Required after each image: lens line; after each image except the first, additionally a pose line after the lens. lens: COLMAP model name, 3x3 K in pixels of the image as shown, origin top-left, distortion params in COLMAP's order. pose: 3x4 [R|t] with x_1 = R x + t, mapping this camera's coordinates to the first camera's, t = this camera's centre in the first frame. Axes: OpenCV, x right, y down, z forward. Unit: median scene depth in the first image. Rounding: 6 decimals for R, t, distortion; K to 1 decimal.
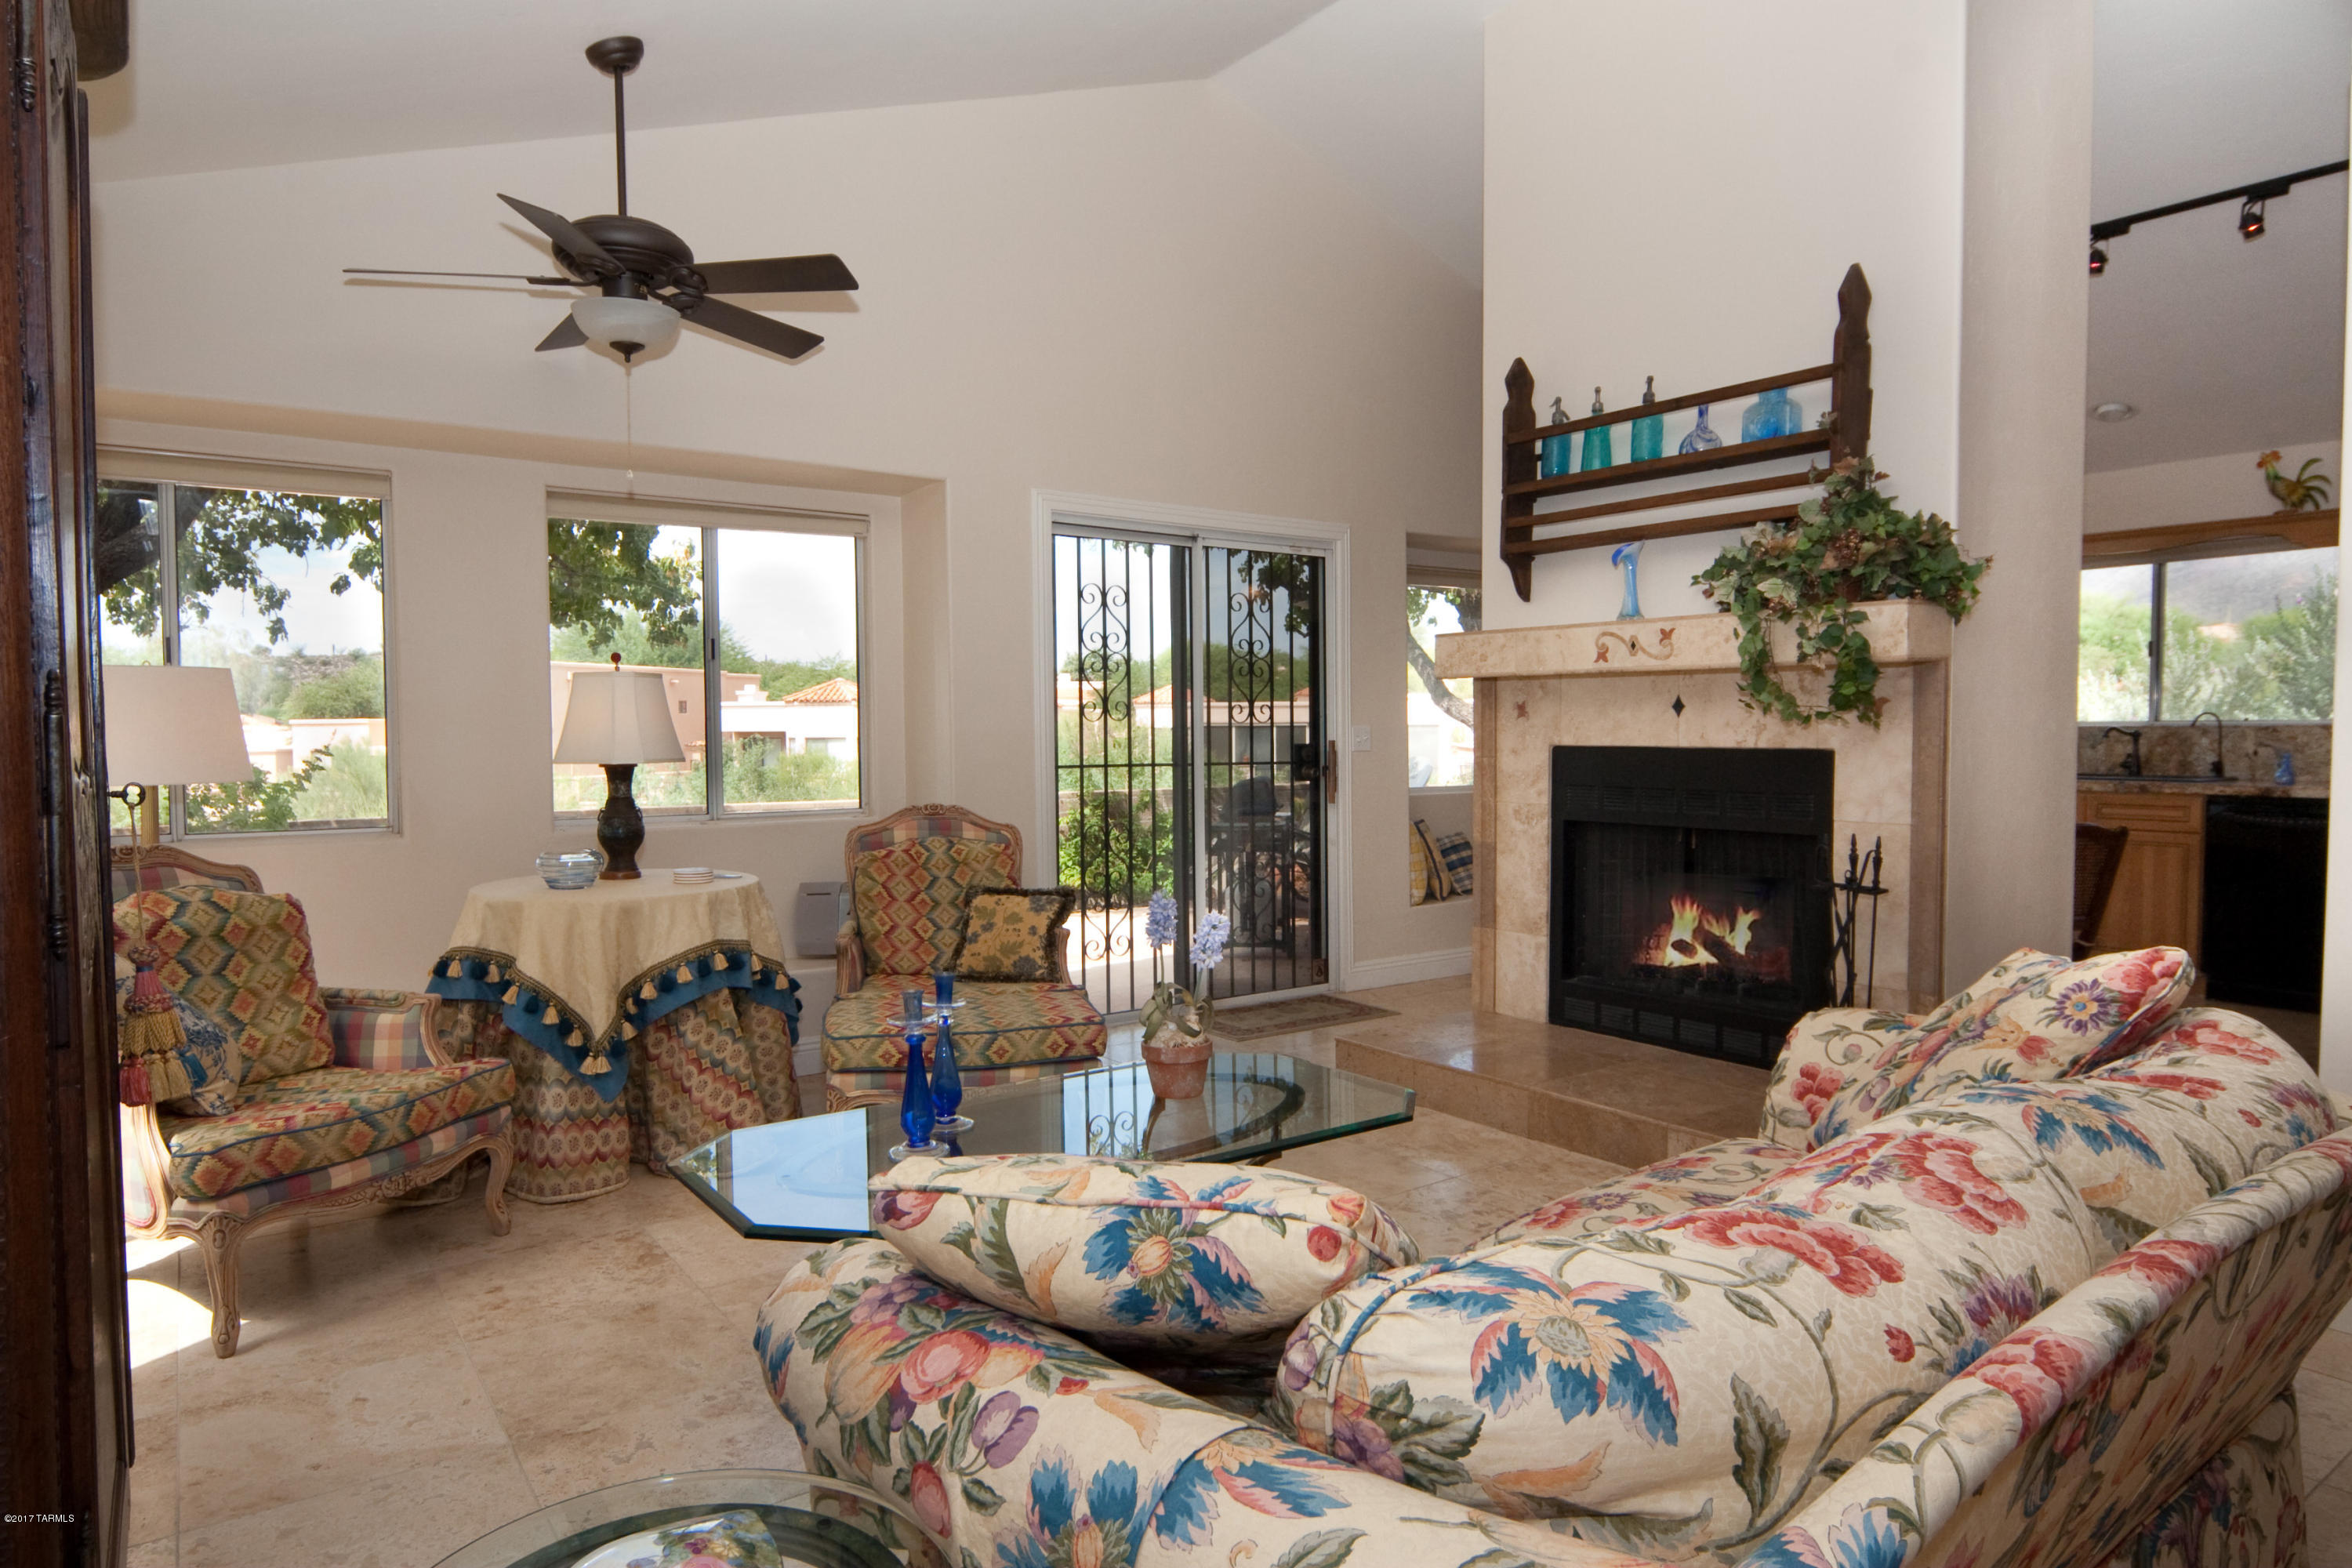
lens RADIAL K [[1387.6, 0, 1173.3], [0, 1387.6, 787.3], [0, 0, 1]] dist [-0.012148, 0.001206]
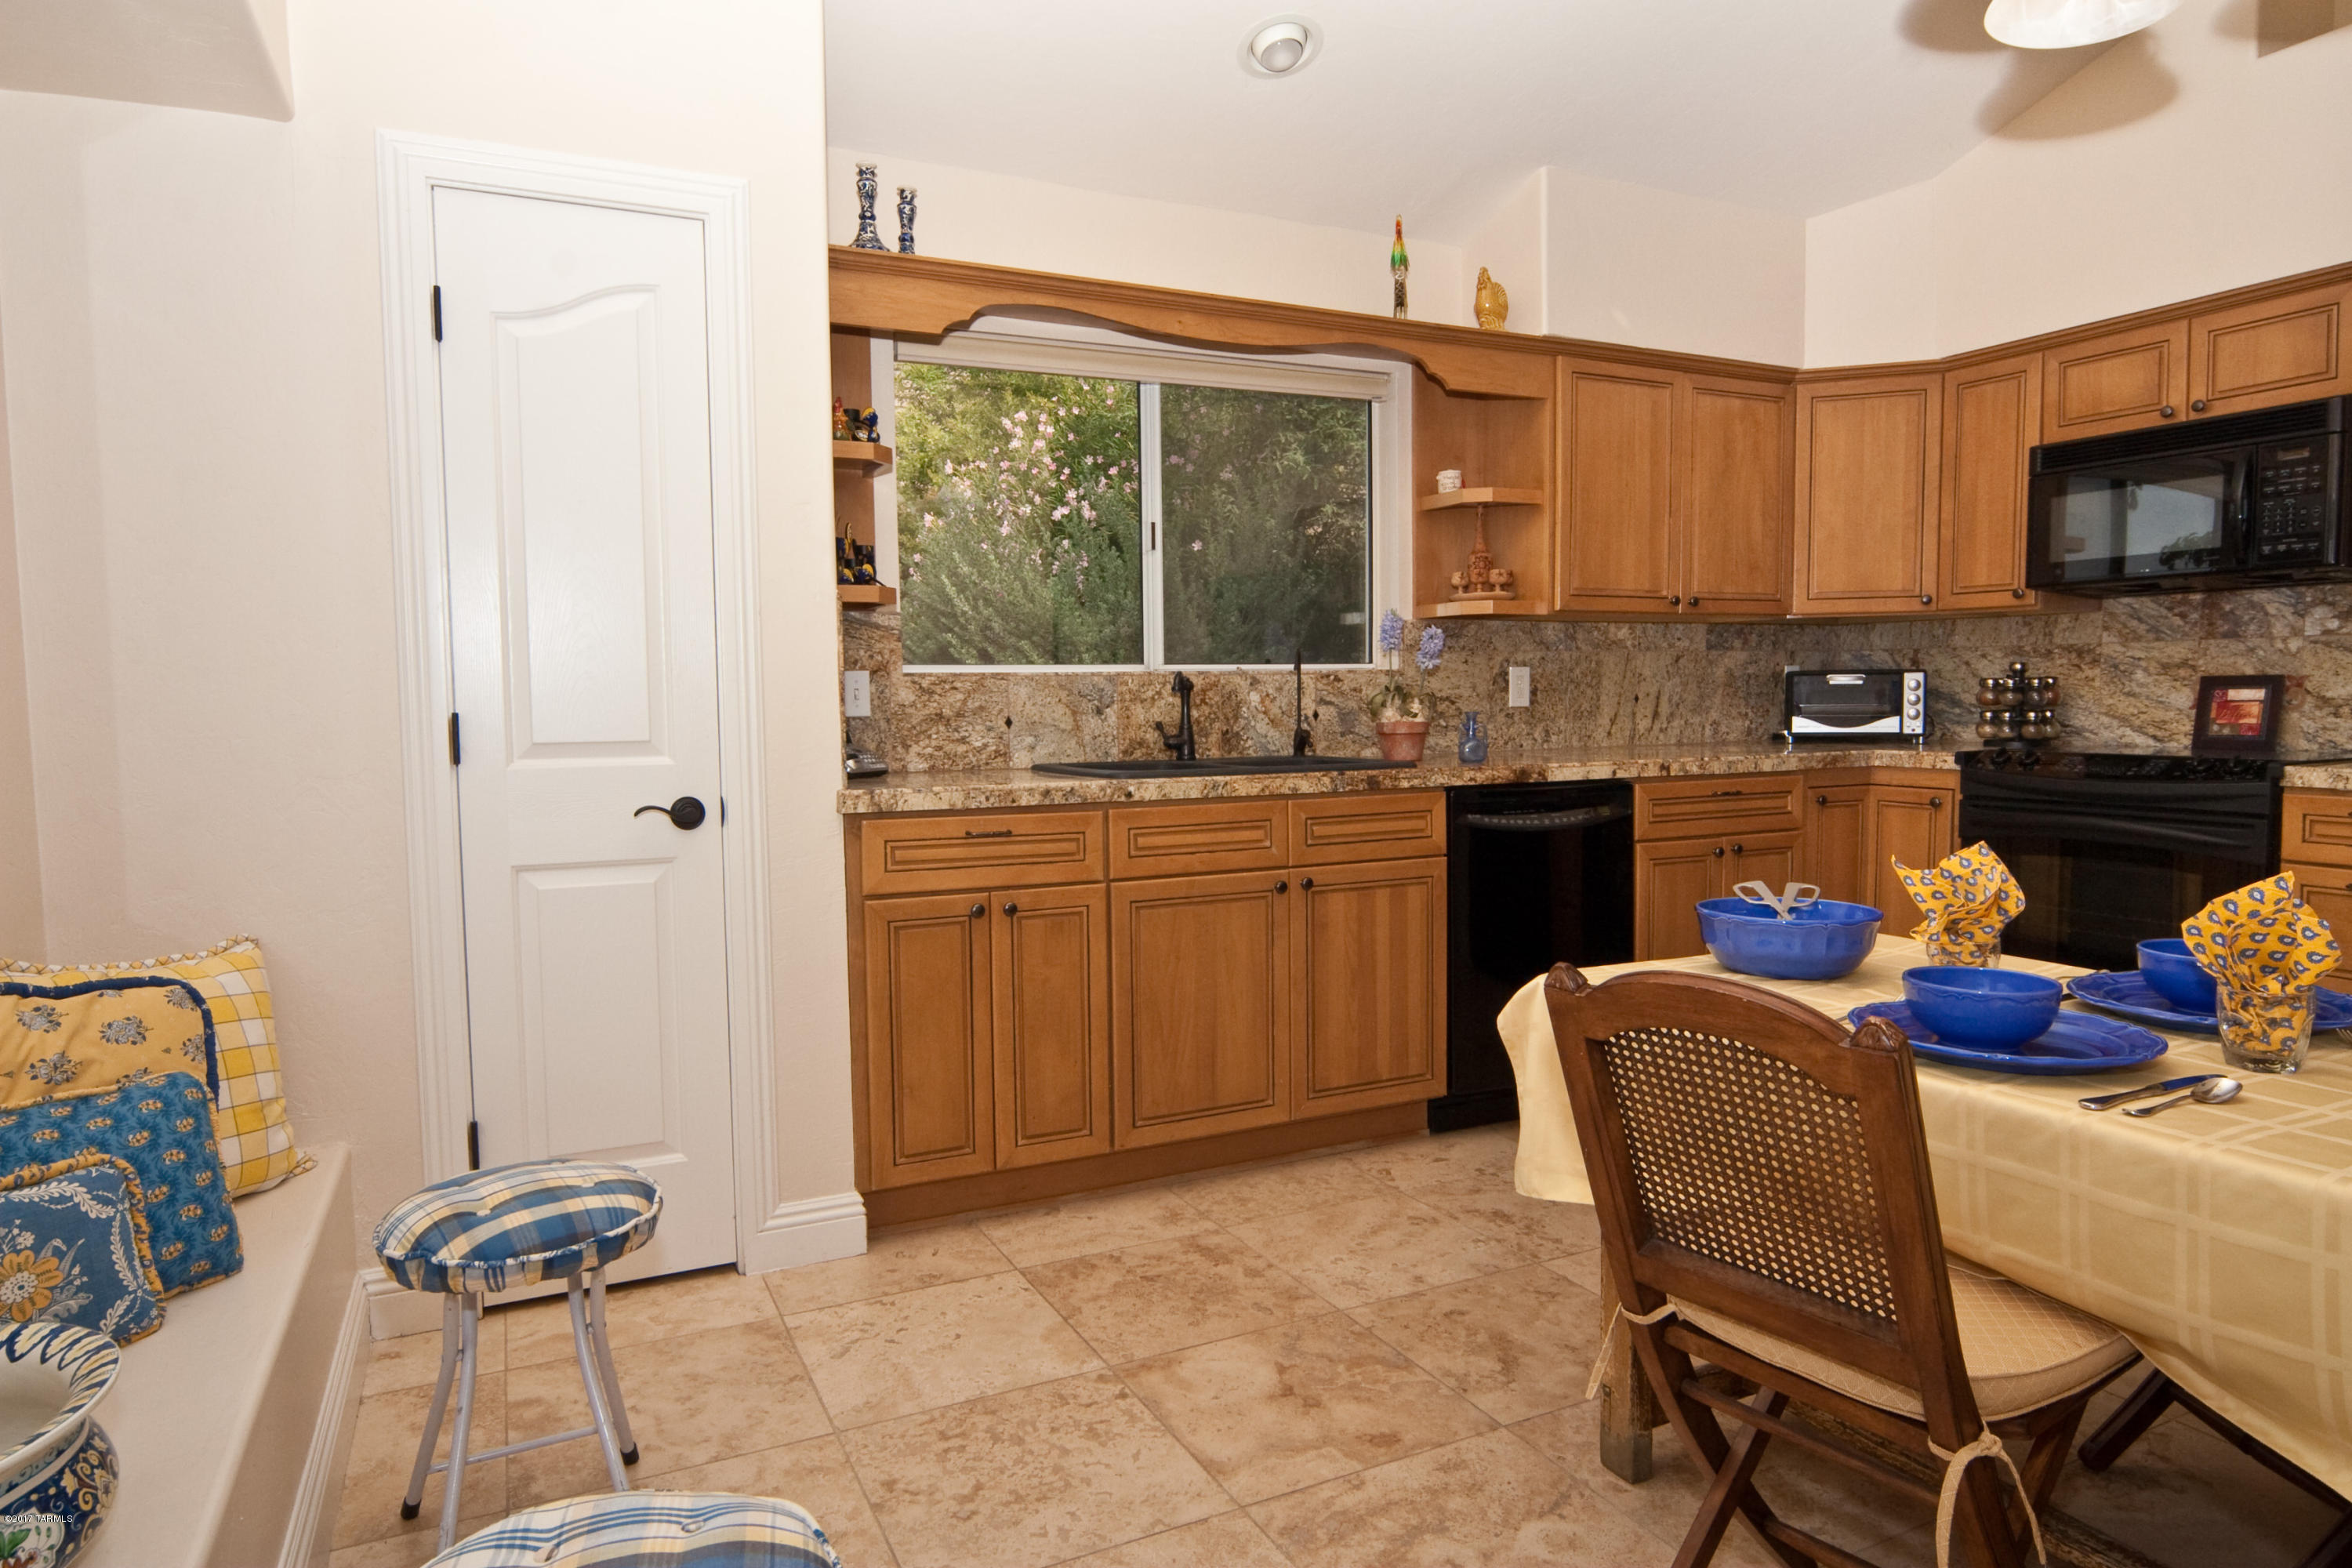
lens RADIAL K [[1387.6, 0, 1173.3], [0, 1387.6, 787.3], [0, 0, 1]] dist [-0.012148, 0.001206]
pose [[0.167168, -0.062284, 0.983959, 0.282892], [0.054792, 0.997047, 0.053804, -0.054066], [-0.984405, 0.044919, 0.170087, 1.741827]]
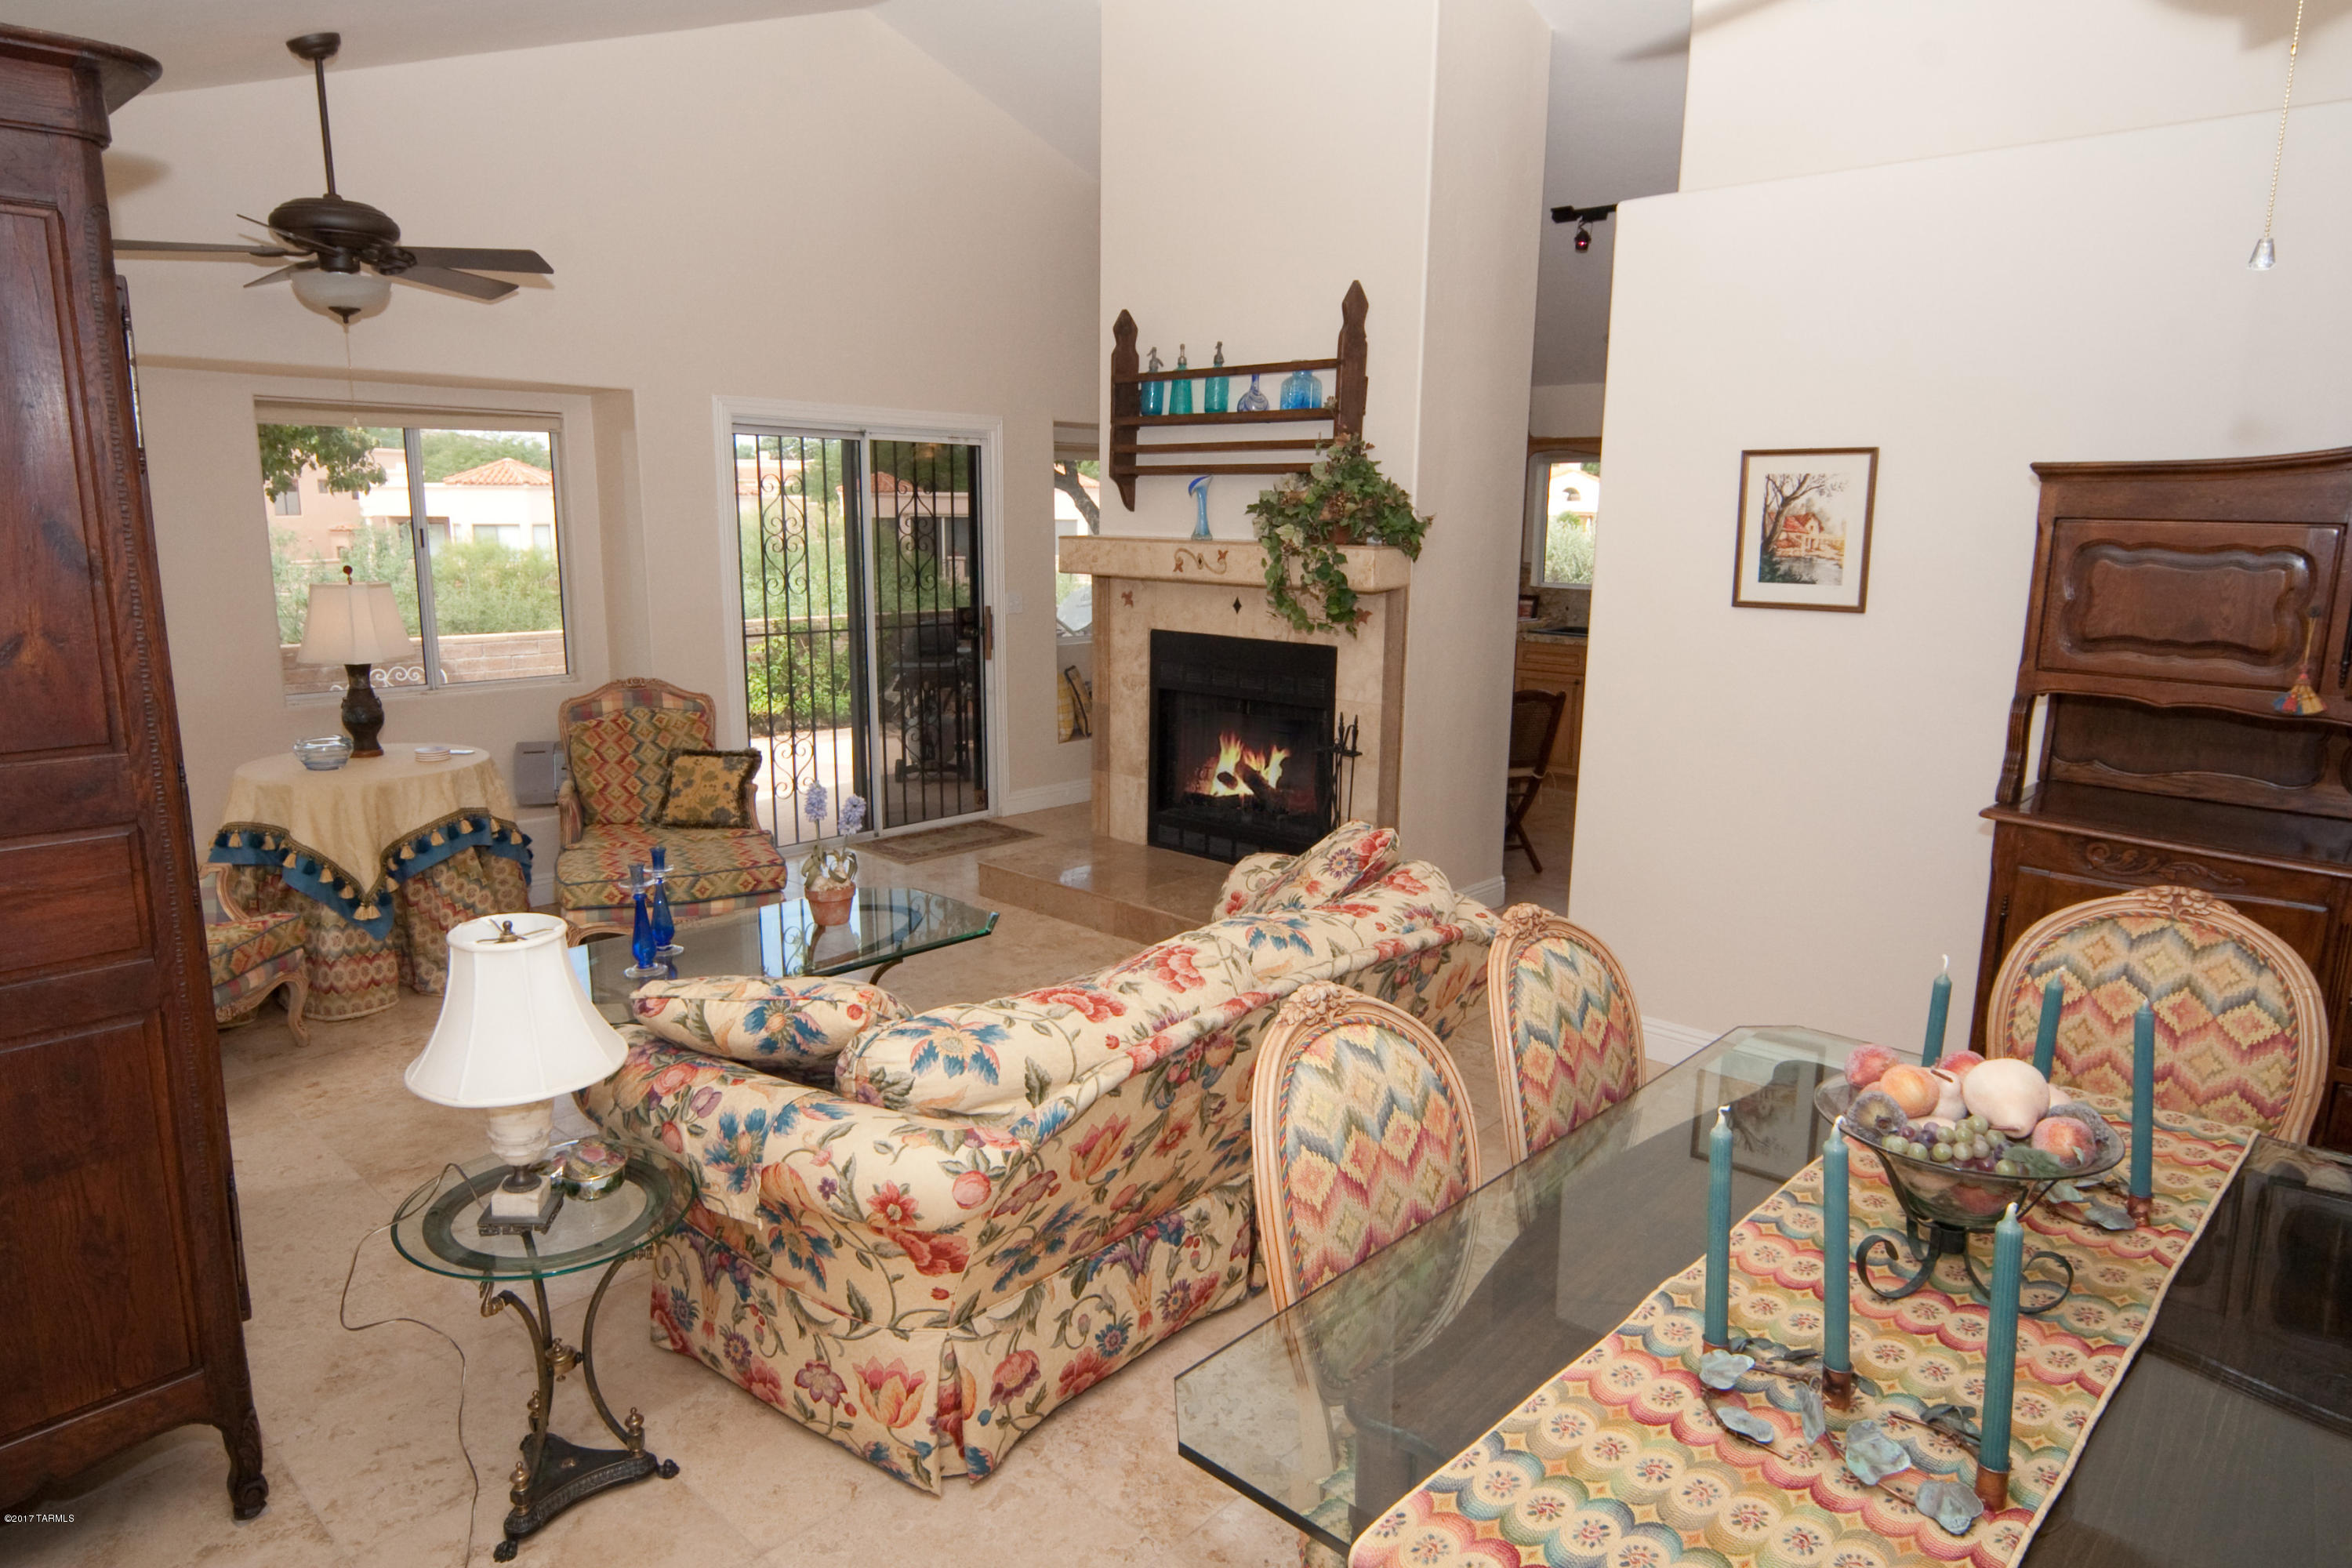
lens RADIAL K [[1407.0, 0, 1169.0], [0, 1407.0, 784.2], [0, 0, 1]] dist [-0.010693, 0.000667]
pose [[0.980566, -0.021693, 0.194988, 0.049888], [-0.007415, 0.989061, 0.147321, -0.105046], [-0.196051, -0.145903, 0.969678, -0.351997]]
